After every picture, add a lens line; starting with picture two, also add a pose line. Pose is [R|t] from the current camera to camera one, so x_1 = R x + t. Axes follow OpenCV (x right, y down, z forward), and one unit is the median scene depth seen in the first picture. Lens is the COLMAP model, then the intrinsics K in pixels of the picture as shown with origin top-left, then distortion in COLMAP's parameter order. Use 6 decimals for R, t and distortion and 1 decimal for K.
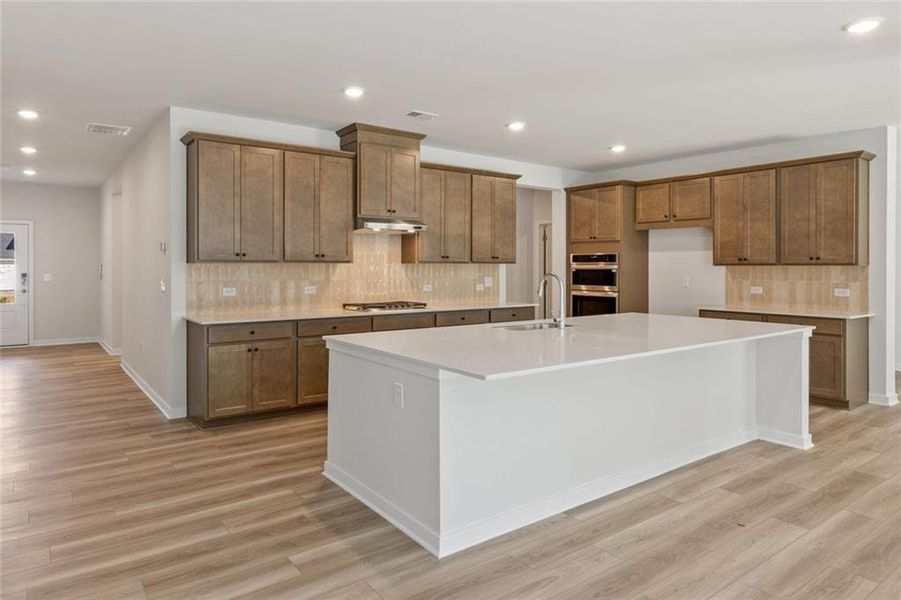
lens RADIAL K [[556.4, 0, 425.5], [0, 556.4, 270.8], [0, 0, 1]] dist [0.009791, -0.002742]
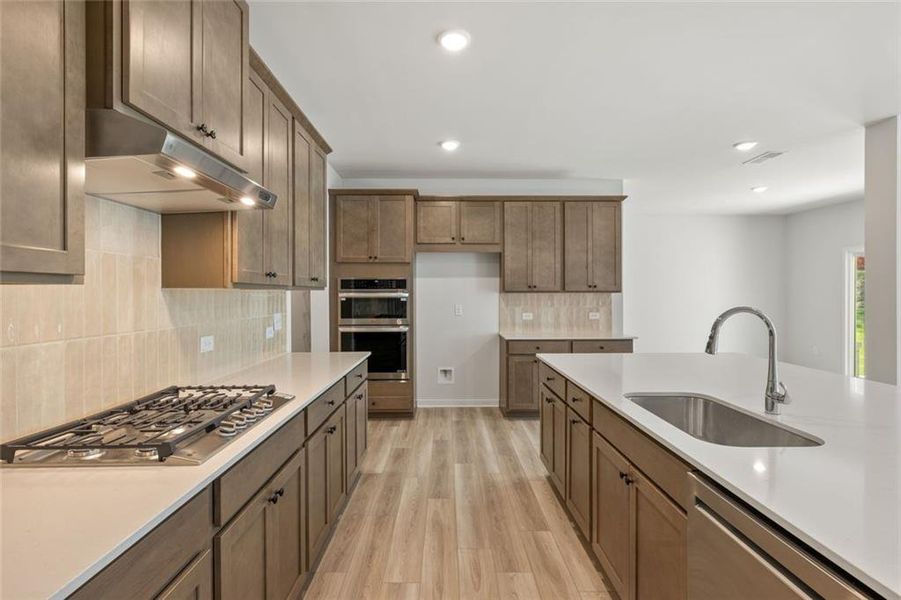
lens RADIAL K [[445.0, 0, 449.7], [0, 445.0, 297.1], [0, 0, 1]] dist [-0.004722, -0.000855]
pose [[0.581220, -0.008244, 0.813705, -0.177640], [0.009583, 0.999949, 0.003286, -0.005987], [-0.813690, 0.005888, 0.581269, 0.662941]]
